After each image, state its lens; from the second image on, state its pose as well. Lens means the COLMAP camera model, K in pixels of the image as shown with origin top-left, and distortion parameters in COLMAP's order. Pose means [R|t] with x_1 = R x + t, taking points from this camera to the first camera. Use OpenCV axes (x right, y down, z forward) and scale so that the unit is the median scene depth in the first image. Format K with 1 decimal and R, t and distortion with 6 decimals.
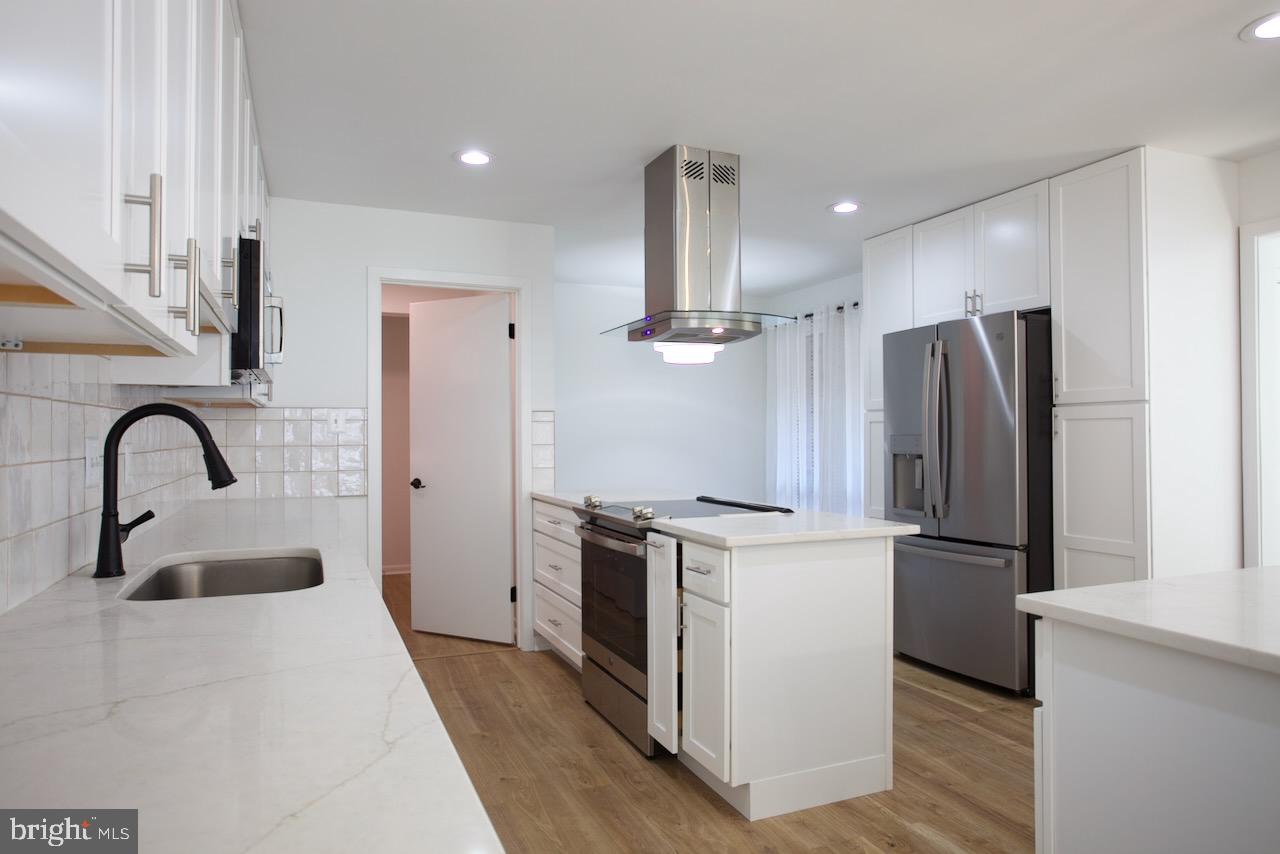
lens RADIAL K [[797.6, 0, 640.0], [0, 797.6, 427.0], [0, 0, 1]] dist [-0.034658, -0.000584]
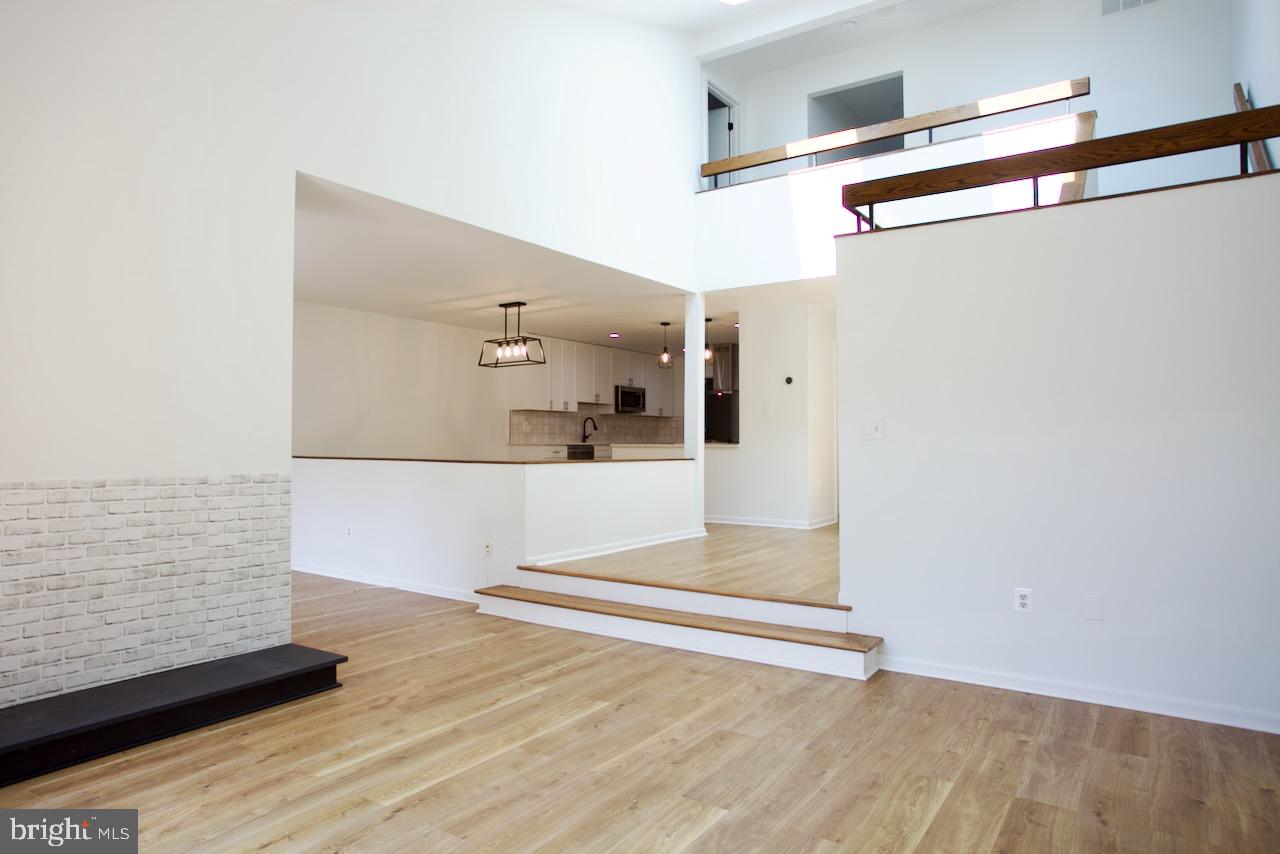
lens RADIAL K [[783.8, 0, 631.5], [0, 783.8, 426.7], [0, 0, 1]] dist [-0.064258, 0.054129]
pose [[0.537493, -0.009360, -0.843216, 2.932917], [0.000997, 0.999945, -0.010464, 0.066985], [0.843268, 0.004784, 0.537472, -1.289157]]
